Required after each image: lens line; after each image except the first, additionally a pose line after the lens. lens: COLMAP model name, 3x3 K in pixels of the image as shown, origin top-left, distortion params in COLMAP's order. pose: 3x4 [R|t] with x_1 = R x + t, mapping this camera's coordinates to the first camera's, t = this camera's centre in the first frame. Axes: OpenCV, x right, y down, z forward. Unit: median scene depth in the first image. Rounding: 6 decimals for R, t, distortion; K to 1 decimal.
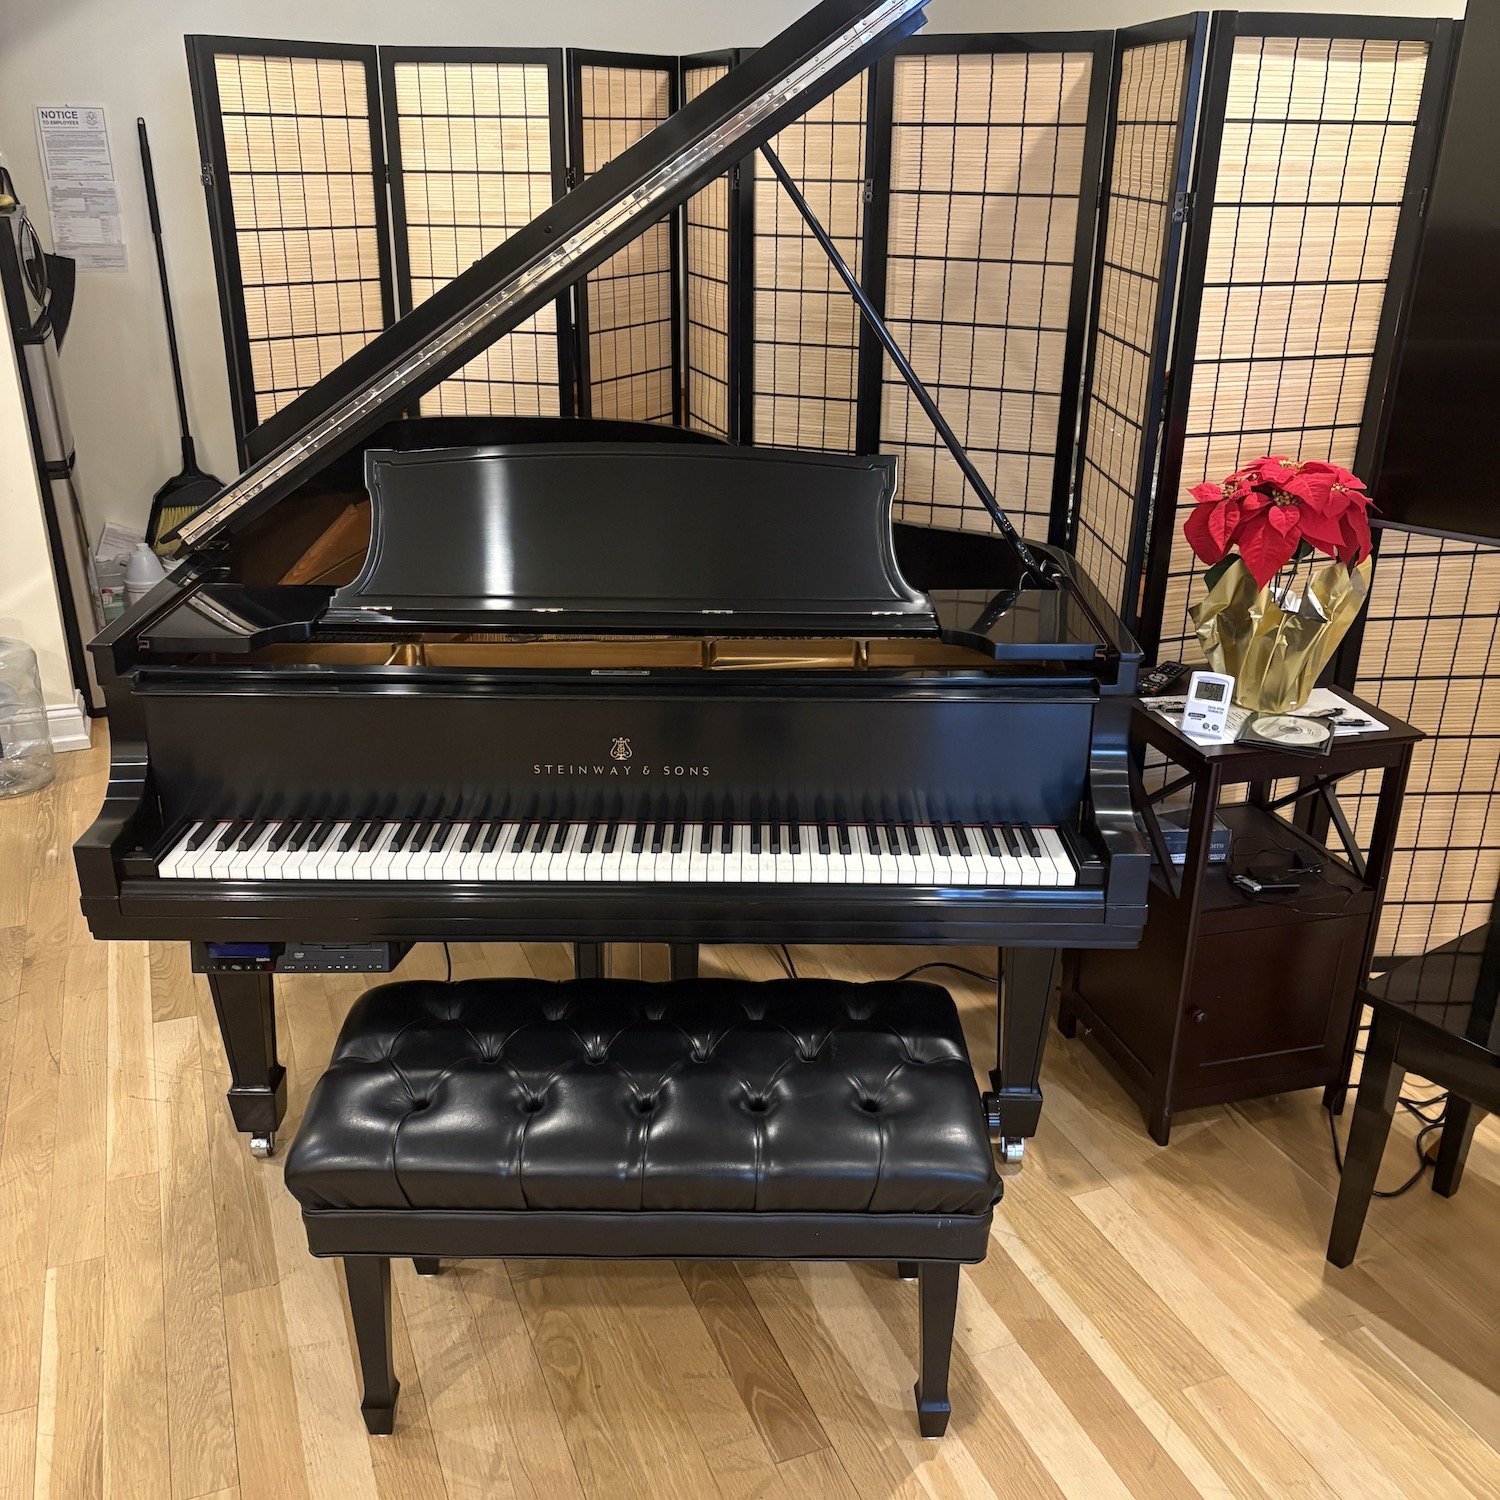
lens RADIAL K [[1498.1, 0, 738.6], [0, 1498.1, 757.0], [0, 0, 1]] dist [-0.012772, 0.046616]
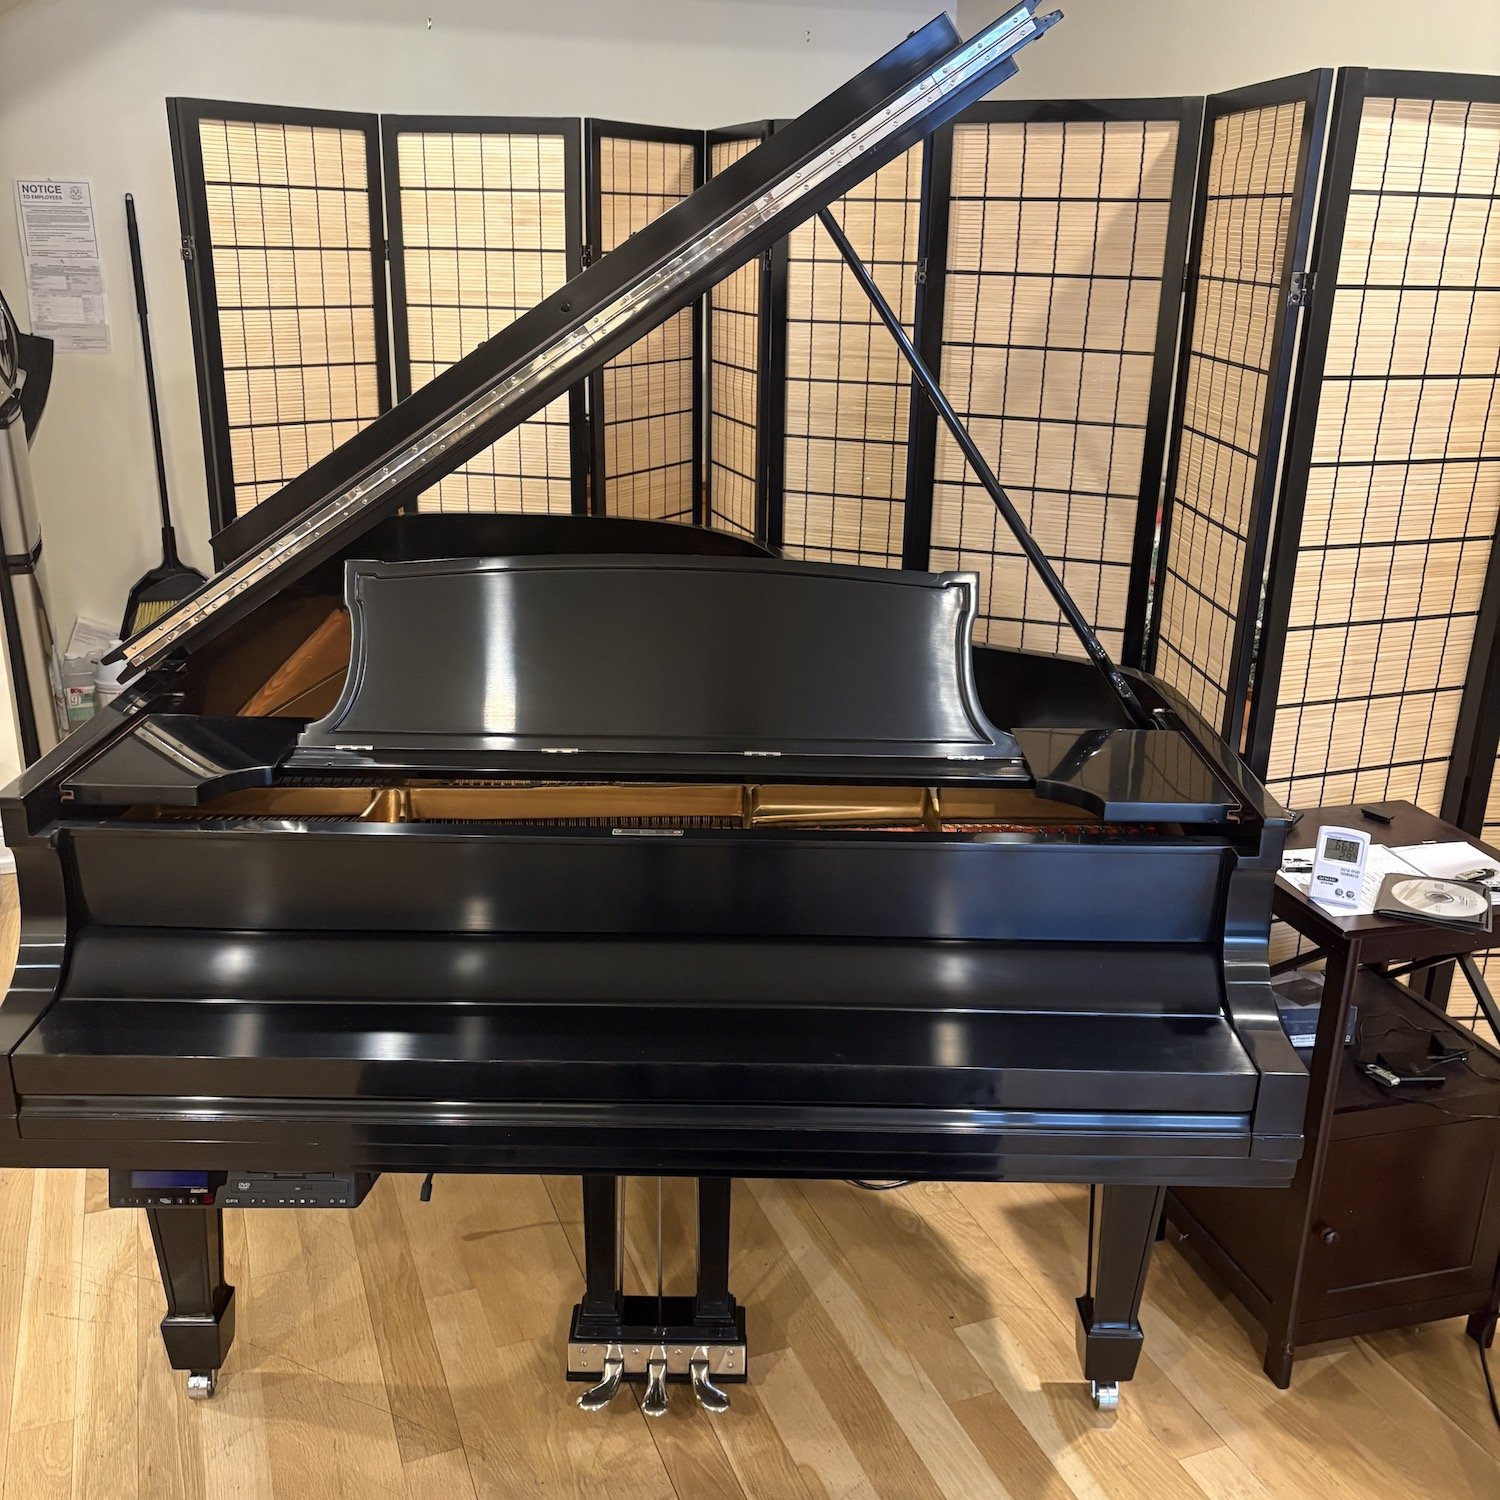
lens RADIAL K [[1532.8, 0, 750.0], [0, 1532.8, 750.0], [0, 0, 1]] dist [0.015005, -0.010839]
pose [[0.999944, 0.009215, 0.005181, -0.018798], [-0.008853, 0.997785, -0.065929, -0.031698], [-0.005777, 0.065880, 0.997811, 0.105284]]
